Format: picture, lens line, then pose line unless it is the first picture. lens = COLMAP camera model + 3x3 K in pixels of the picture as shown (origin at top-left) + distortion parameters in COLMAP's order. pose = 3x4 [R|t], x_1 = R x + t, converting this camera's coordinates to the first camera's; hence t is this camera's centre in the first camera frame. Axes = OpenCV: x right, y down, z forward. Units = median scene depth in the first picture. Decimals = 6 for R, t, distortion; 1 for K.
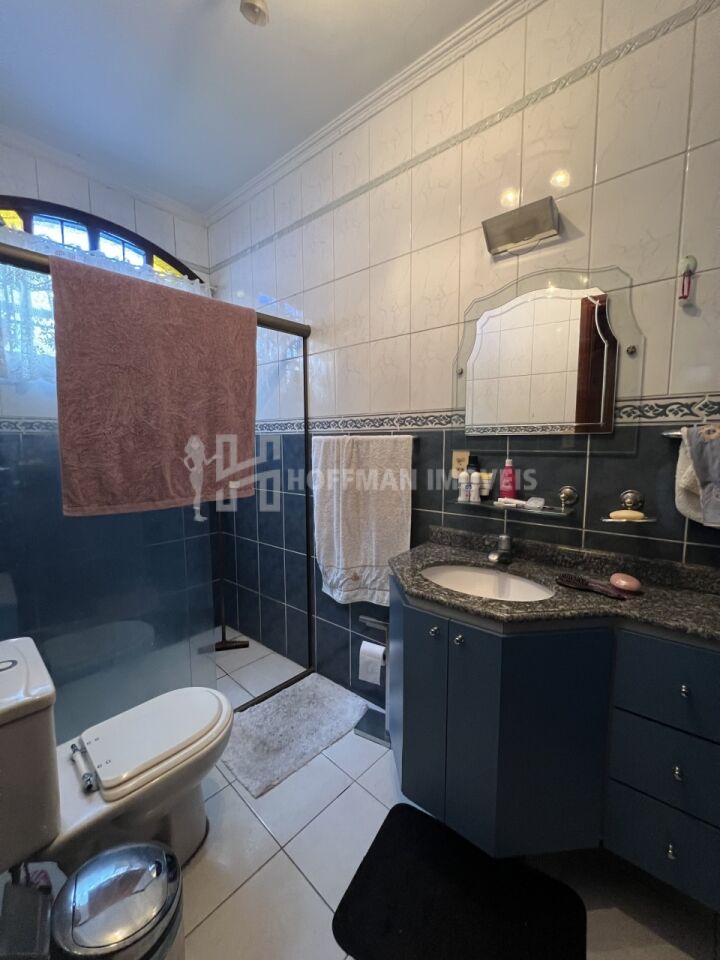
lens RADIAL K [[385.0, 0, 358.7], [0, 385.0, 480.1], [0, 0, 1]] dist [-0.000431, 0.000186]
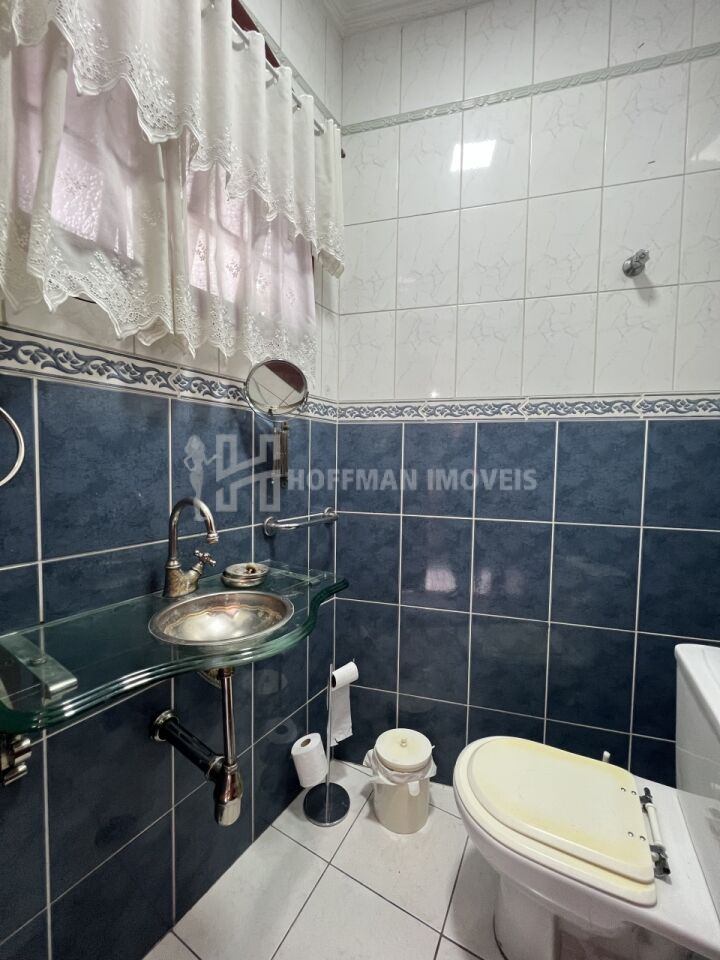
lens RADIAL K [[392.9, 0, 362.8], [0, 392.9, 460.9], [0, 0, 1]] dist [-0.012123, 0.000130]
pose [[0.915510, -0.026193, 0.401441, -0.334692], [0.040621, 0.998797, -0.027471, -0.025925], [-0.400238, 0.041457, 0.915473, 0.272880]]
